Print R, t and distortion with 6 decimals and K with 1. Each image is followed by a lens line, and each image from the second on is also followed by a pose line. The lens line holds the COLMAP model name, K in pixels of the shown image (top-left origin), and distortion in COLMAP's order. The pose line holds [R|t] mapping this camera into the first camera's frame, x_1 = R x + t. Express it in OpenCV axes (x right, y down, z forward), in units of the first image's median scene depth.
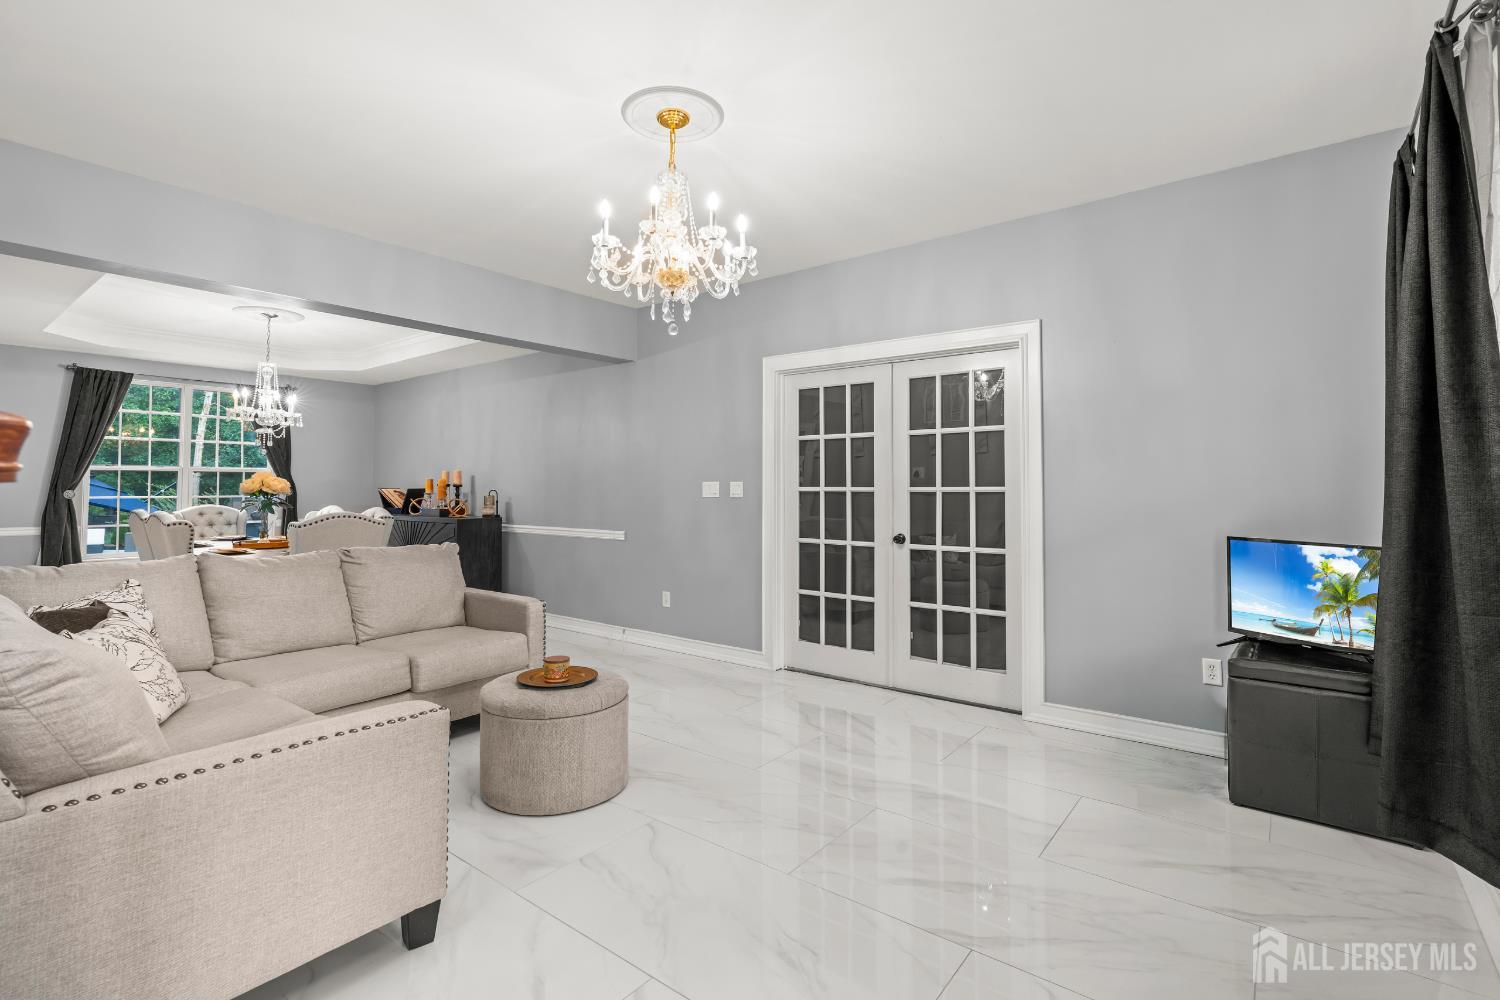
lens RADIAL K [[696.9, 0, 749.6], [0, 696.9, 464.0], [0, 0, 1]] dist [-0.012283, 0.000080]
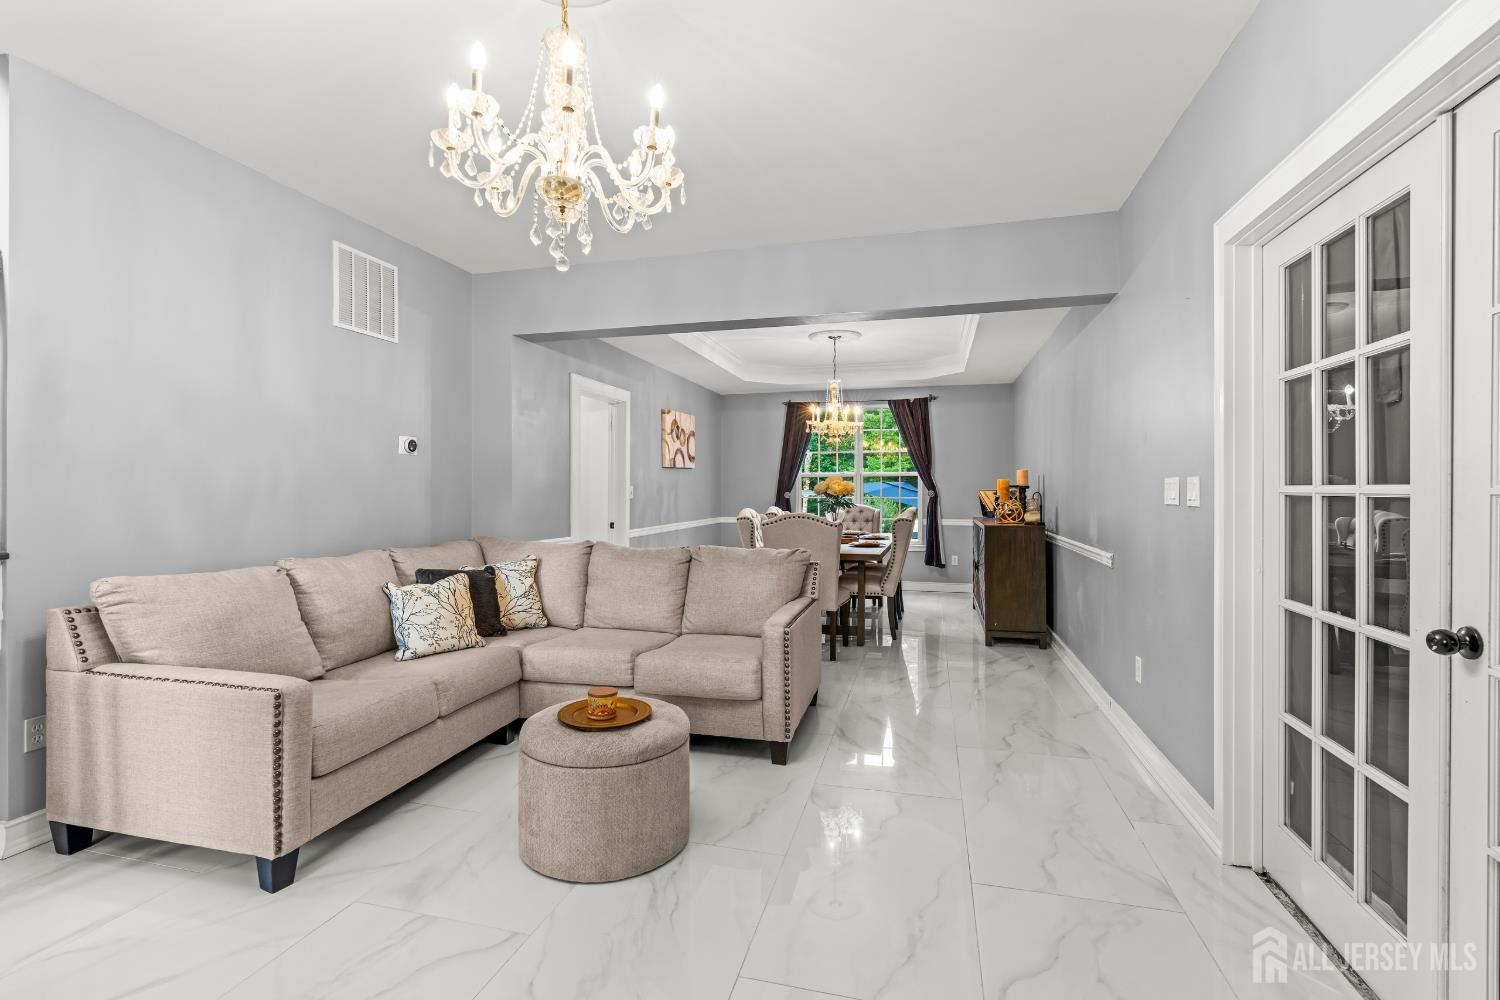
lens RADIAL K [[686.0, 0, 742.0], [0, 686.0, 483.1], [0, 0, 1]] dist [-0.003224, 0.000229]
pose [[0.385876, -0.012144, -0.922471, 0.285725], [0.035890, 0.999354, 0.001857, 0.015388], [0.921852, -0.033825, 0.386063, 0.424137]]
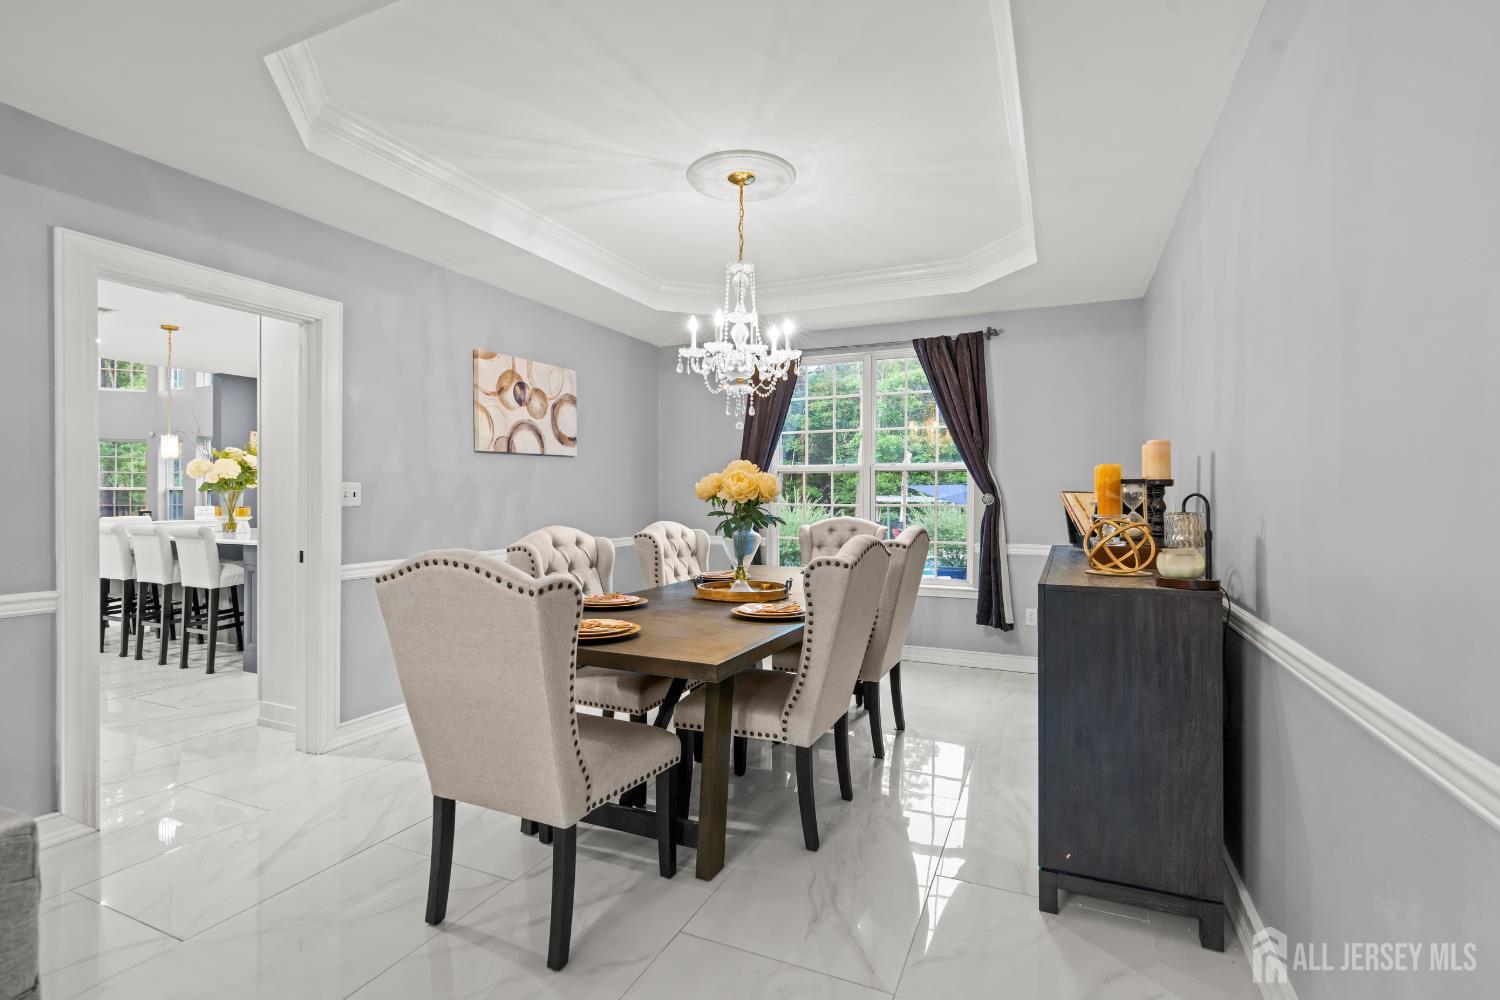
lens RADIAL K [[728.2, 0, 708.6], [0, 728.2, 494.6], [0, 0, 1]] dist [-0.002771, -0.000277]
pose [[0.217326, -0.003694, -0.976092, -0.133758], [0.034265, 0.999405, 0.003847, 0.034867], [0.975498, -0.034282, 0.217323, 0.853508]]
